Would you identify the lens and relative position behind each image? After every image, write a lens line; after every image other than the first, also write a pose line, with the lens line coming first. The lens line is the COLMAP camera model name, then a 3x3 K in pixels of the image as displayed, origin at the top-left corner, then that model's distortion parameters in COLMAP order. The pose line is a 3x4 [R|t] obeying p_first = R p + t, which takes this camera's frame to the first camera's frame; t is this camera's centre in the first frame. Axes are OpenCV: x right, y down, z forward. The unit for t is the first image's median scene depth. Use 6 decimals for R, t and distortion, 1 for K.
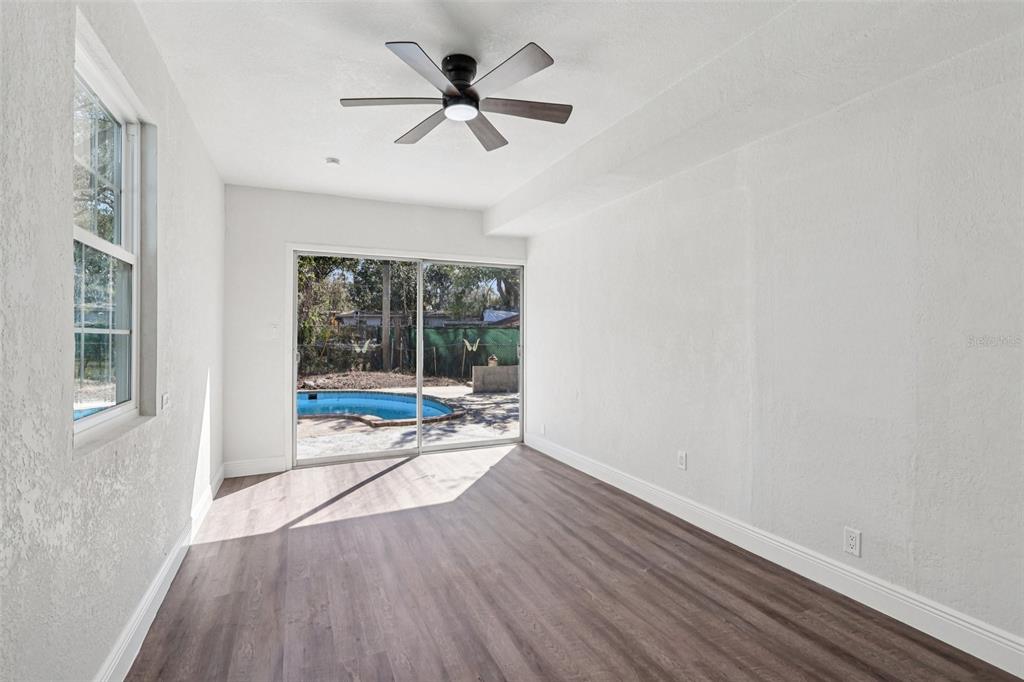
lens RADIAL K [[476.5, 0, 511.5], [0, 476.5, 338.3], [0, 0, 1]] dist [-0.000182, 0.001552]
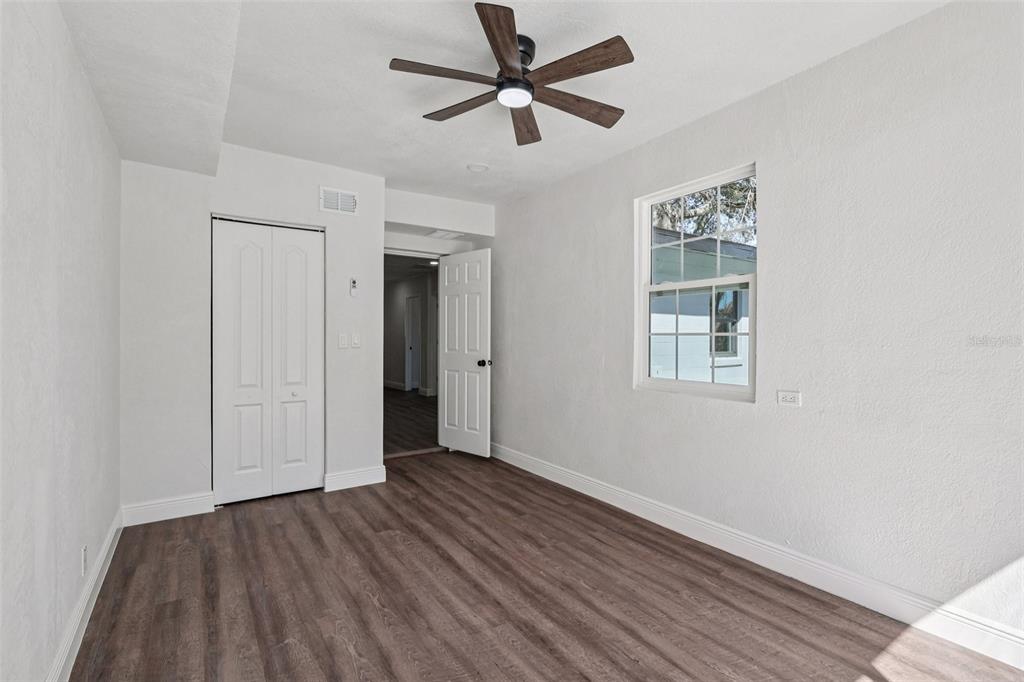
lens RADIAL K [[476.5, 0, 512.9], [0, 476.5, 339.7], [0, 0, 1]] dist [-0.000182, 0.001552]
pose [[-0.985722, -0.001456, -0.168374, 0.058862], [-0.002344, 0.999984, 0.005071, -0.003079], [0.168364, 0.005393, -0.985710, 2.048134]]
